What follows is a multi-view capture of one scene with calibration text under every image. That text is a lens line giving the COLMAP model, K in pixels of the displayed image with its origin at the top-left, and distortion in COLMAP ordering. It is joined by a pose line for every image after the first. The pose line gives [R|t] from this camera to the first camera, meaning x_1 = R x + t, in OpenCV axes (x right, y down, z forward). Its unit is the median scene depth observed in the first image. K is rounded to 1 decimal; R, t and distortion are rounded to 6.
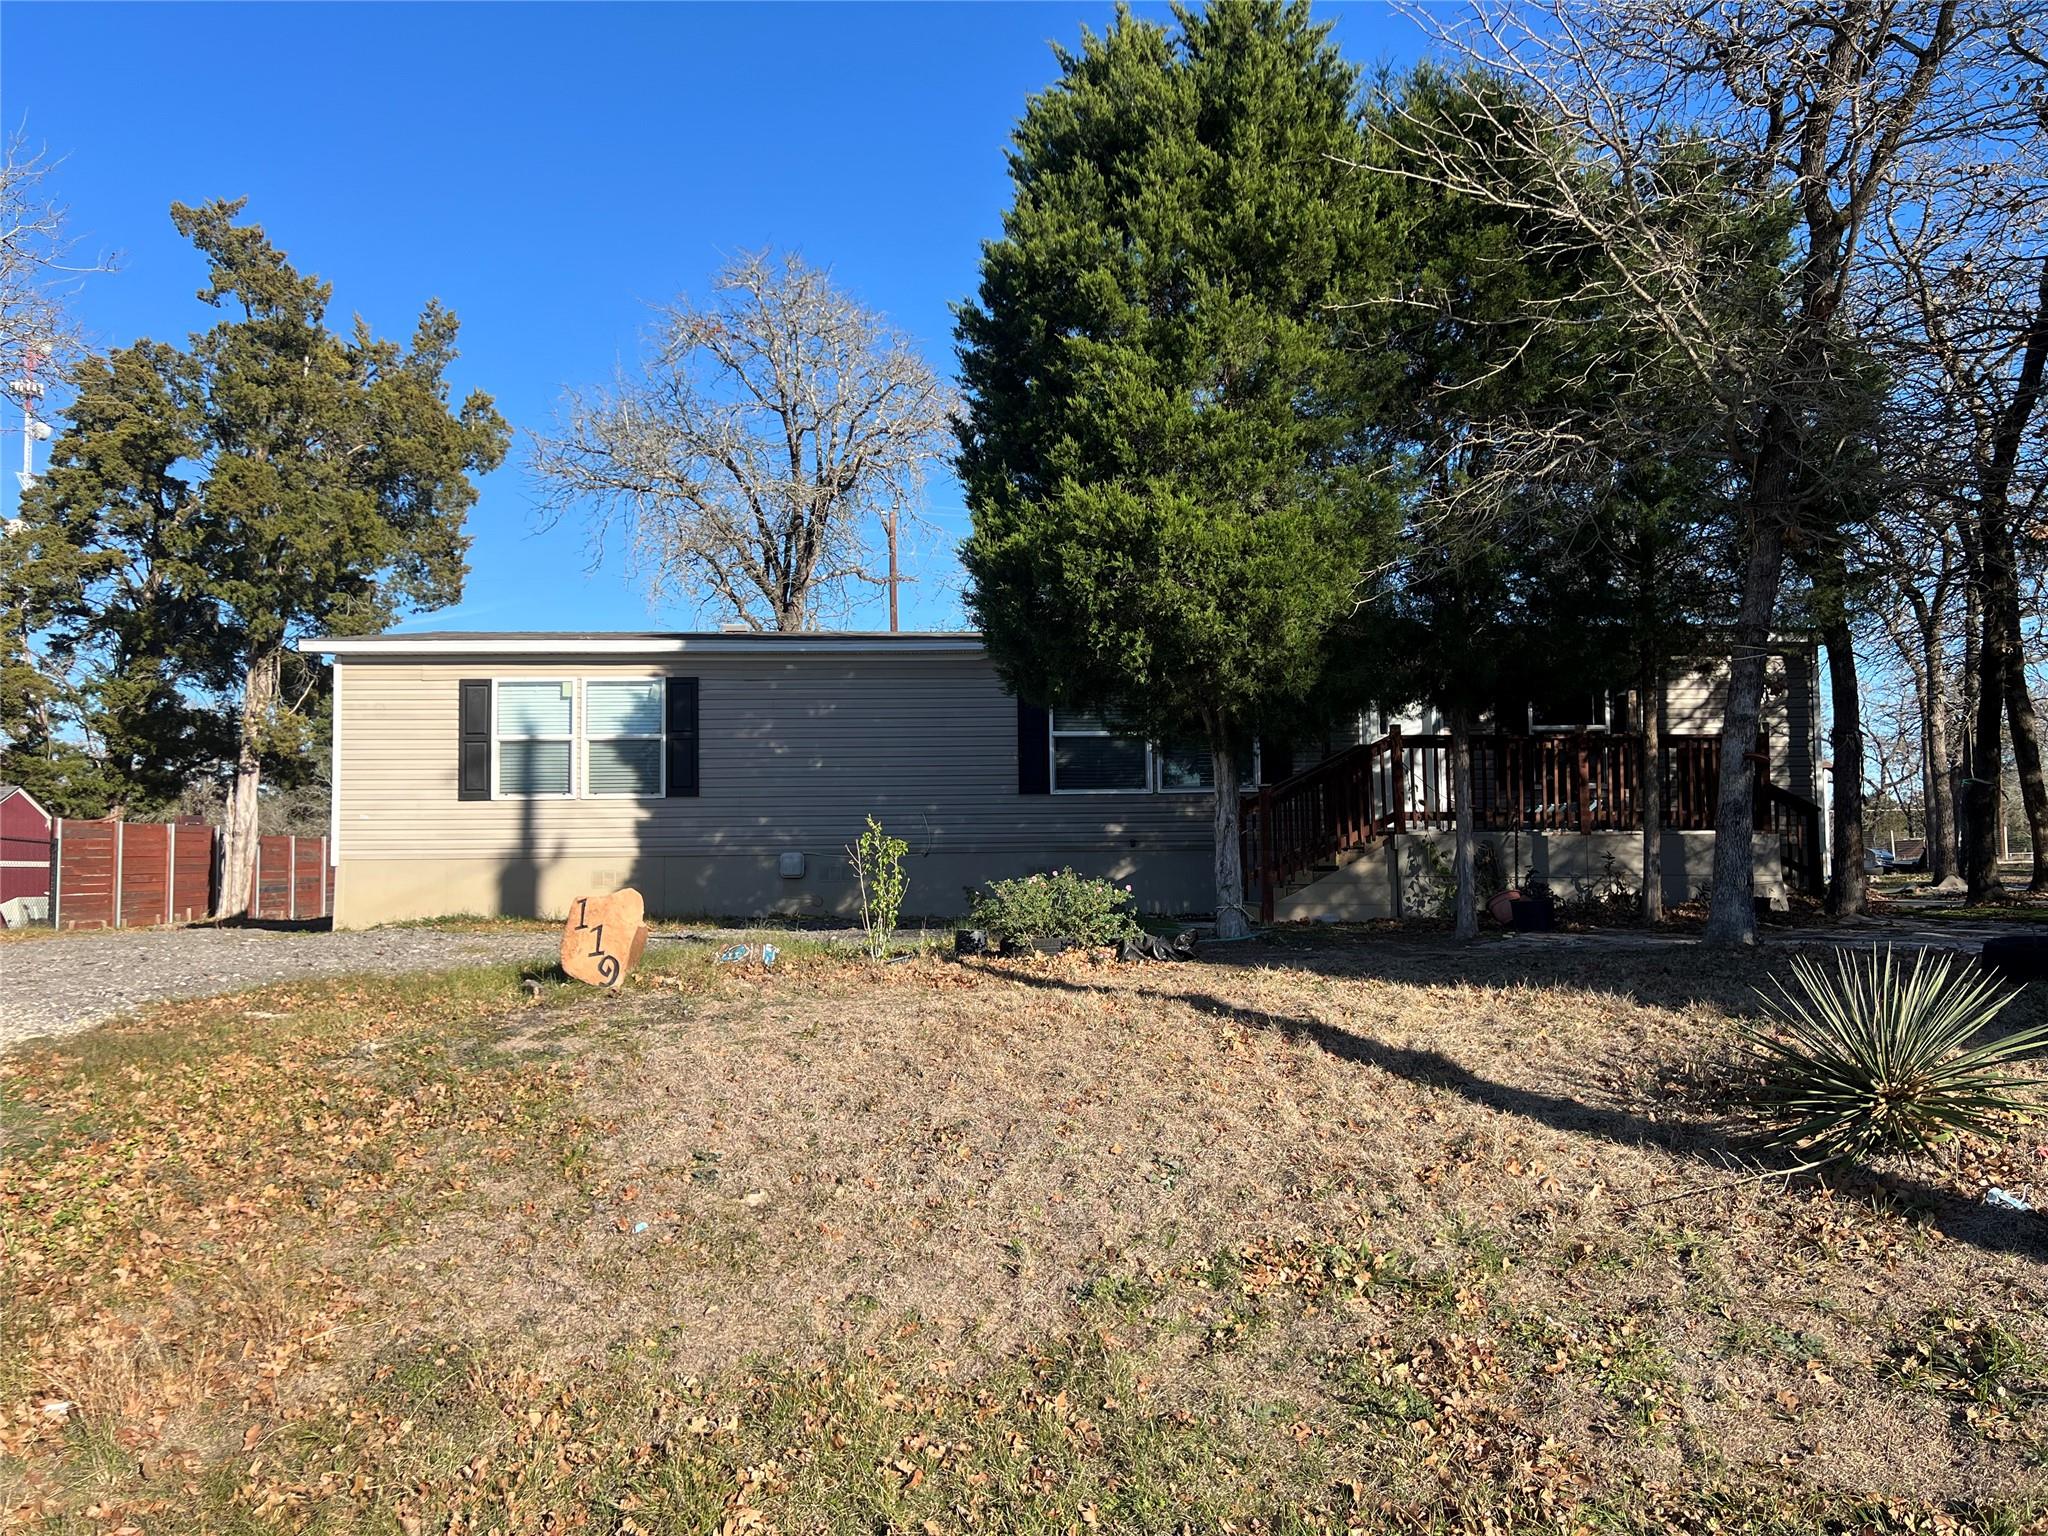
lens RADIAL K [[1533.6, 0, 1024.0], [0, 1533.6, 768.0], [0, 0, 1]] dist [-0.007488, -0.006568]
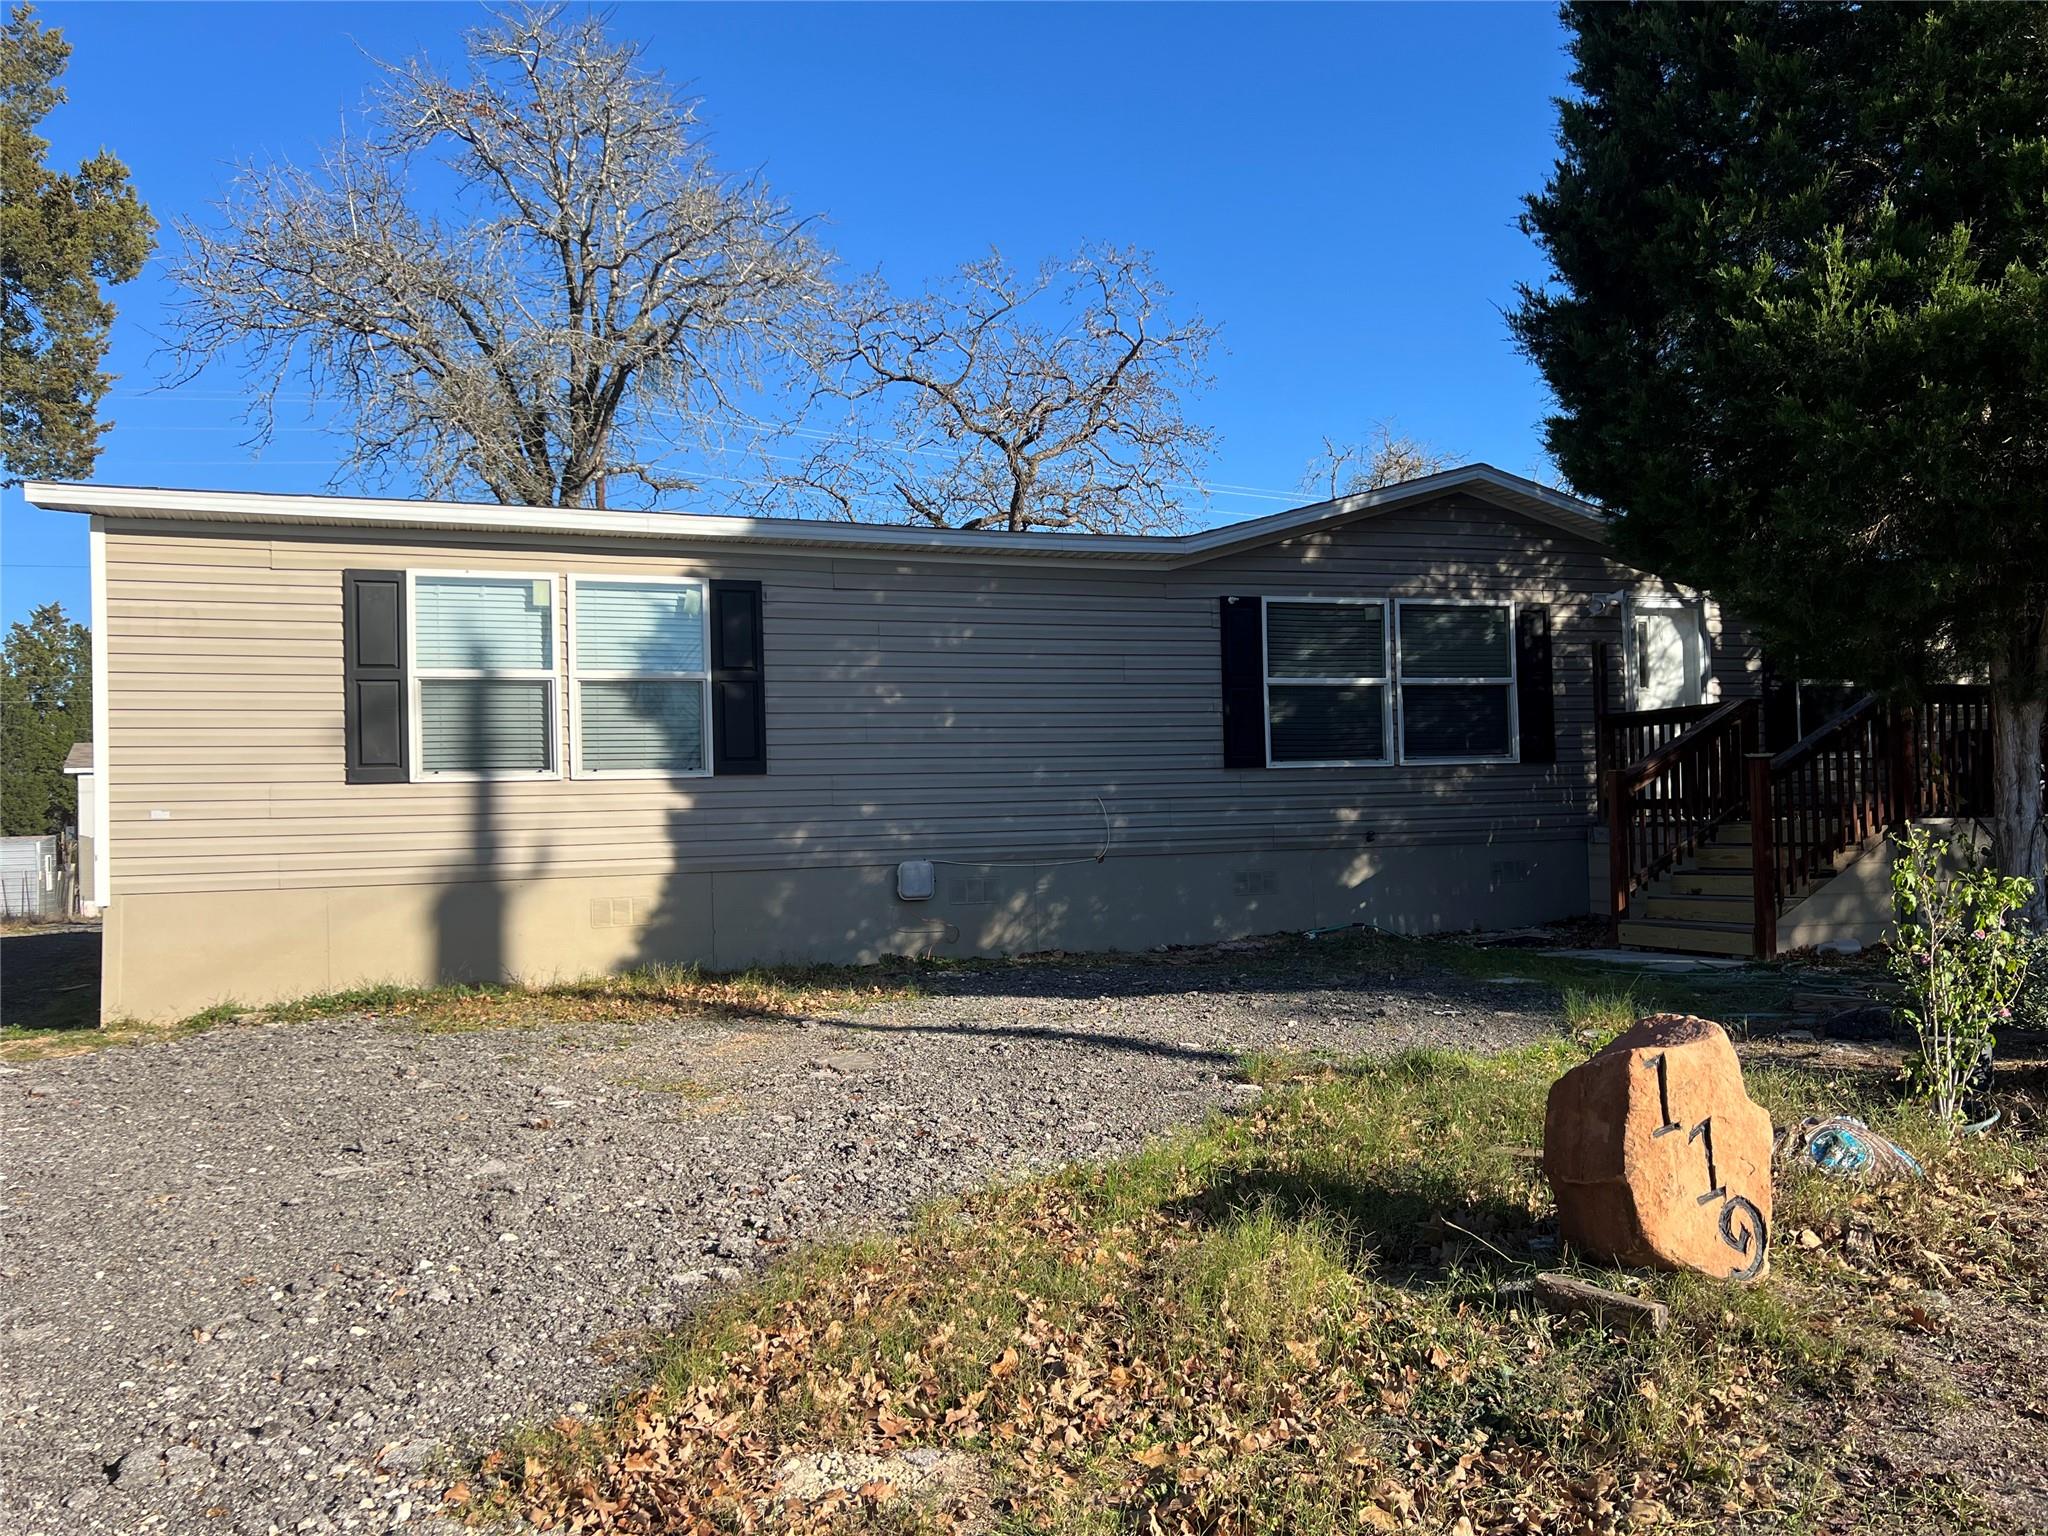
lens RADIAL K [[1533.6, 0, 1024.0], [0, 1533.6, 768.0], [0, 0, 1]] dist [-0.007488, -0.006568]
pose [[0.942502, -0.004161, 0.334174, -0.321158], [-0.004315, 0.999688, 0.024617, 0.000687], [-0.334172, -0.024643, 0.942190, 0.379349]]
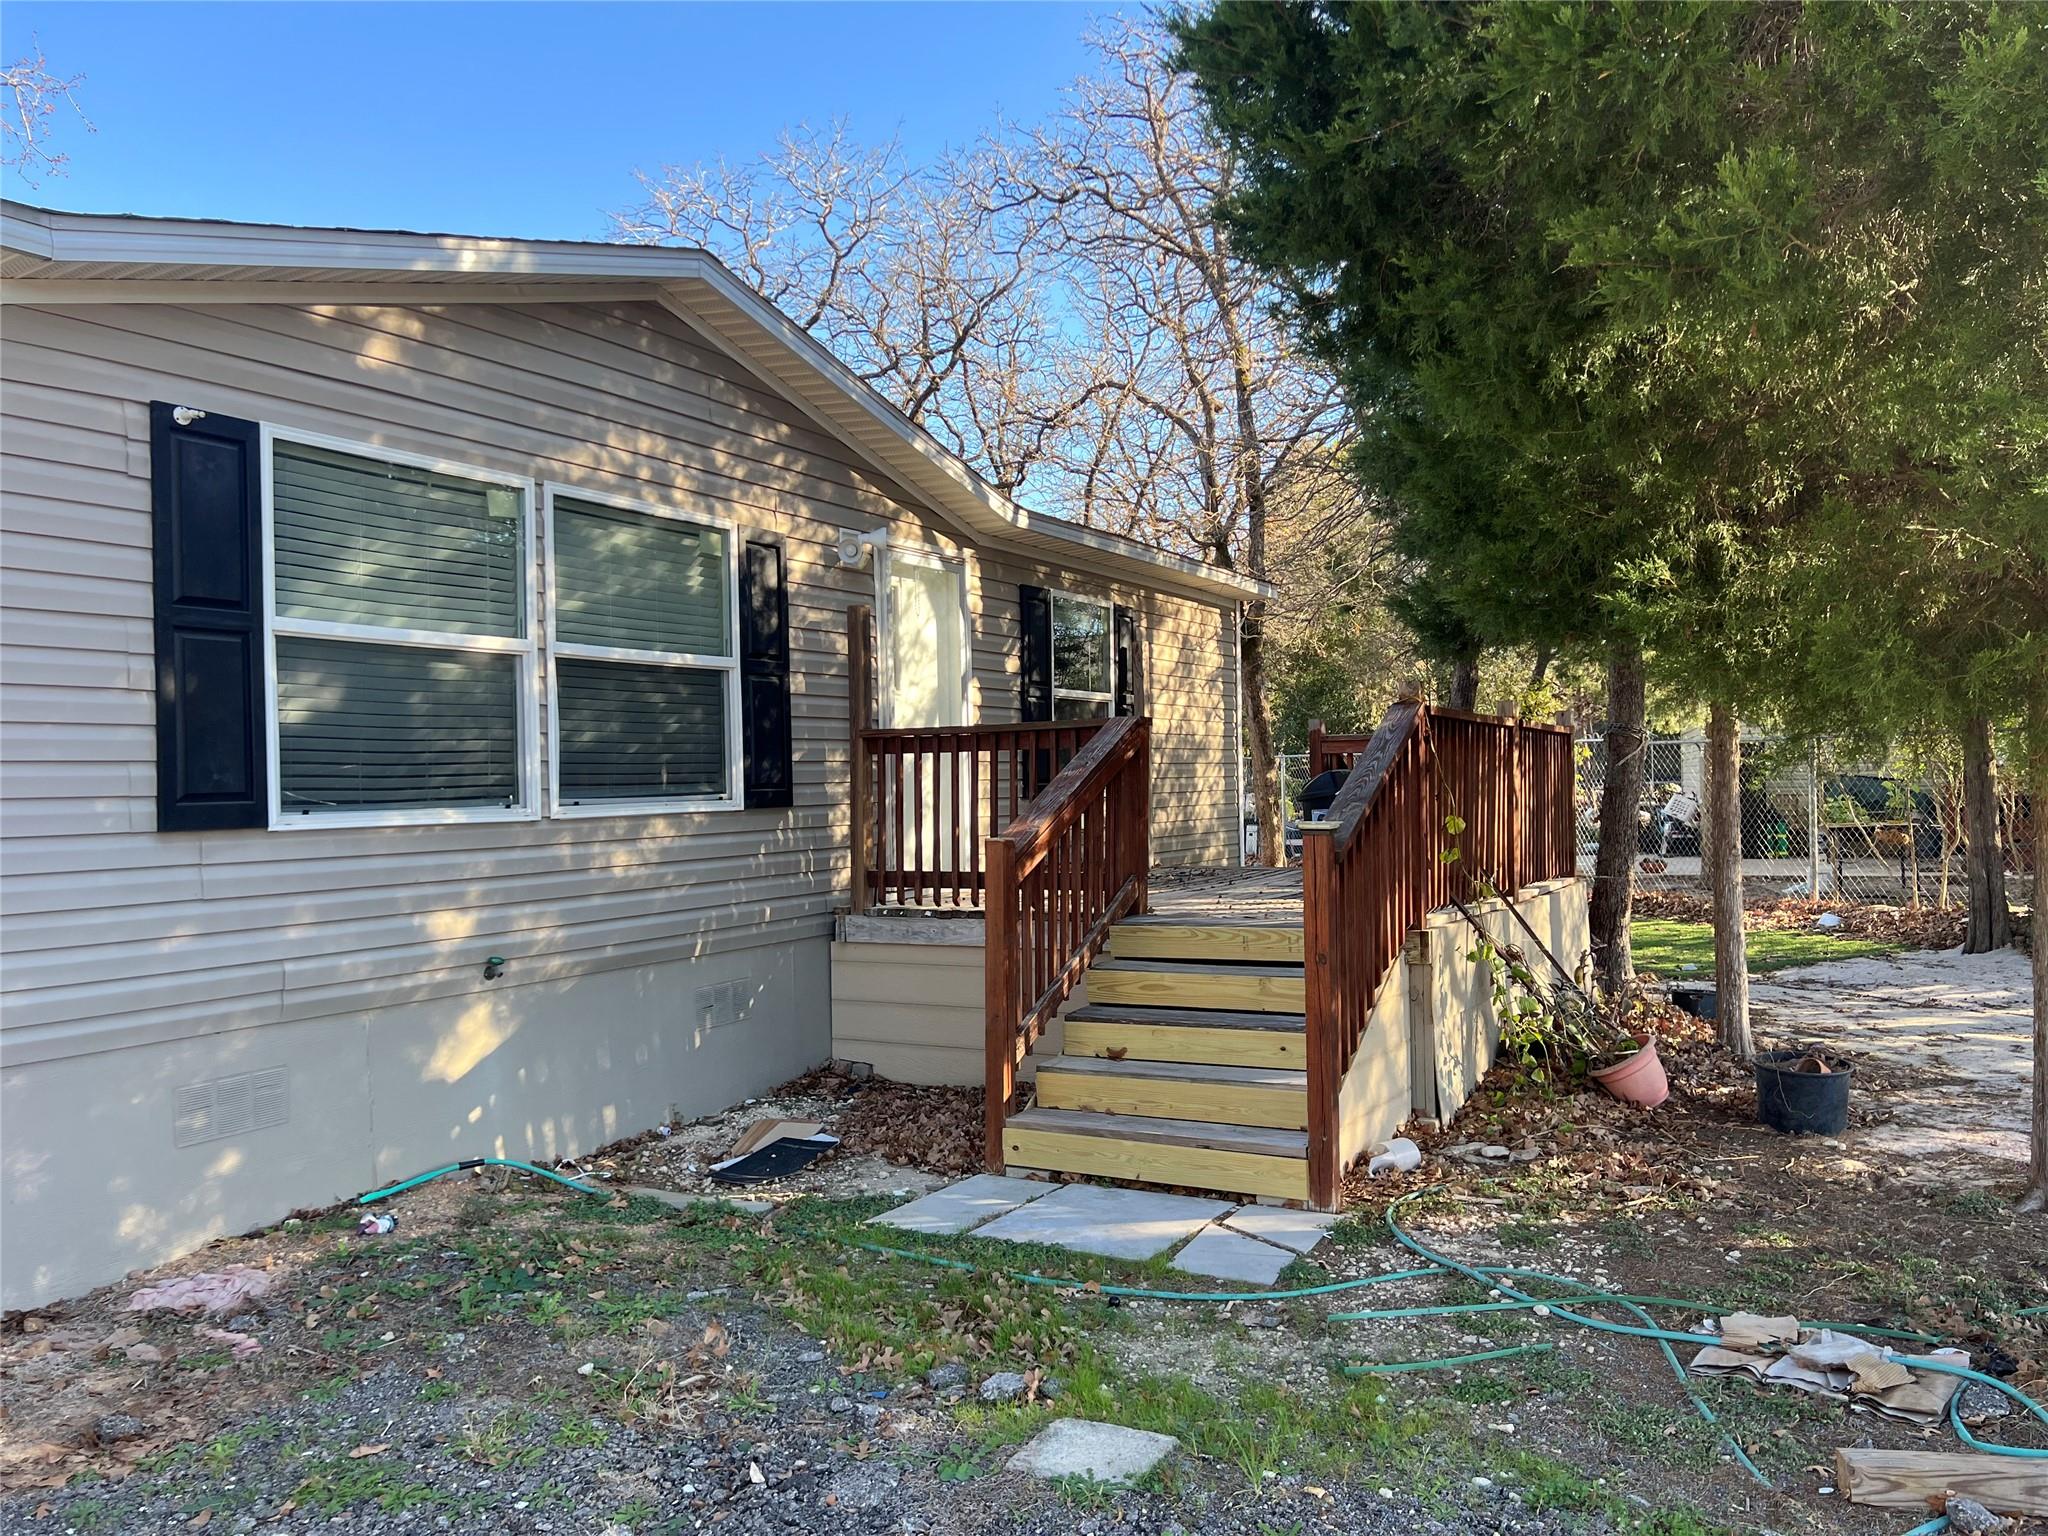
lens RADIAL K [[1526.3, 0, 1029.8], [0, 1526.3, 782.0], [0, 0, 1]] dist [0.066582, -0.108500]
pose [[0.509363, 0.004783, 0.860538, -0.162603], [-0.042245, 0.998918, 0.019453, -0.003656], [-0.859514, -0.046262, 0.509014, 0.727145]]
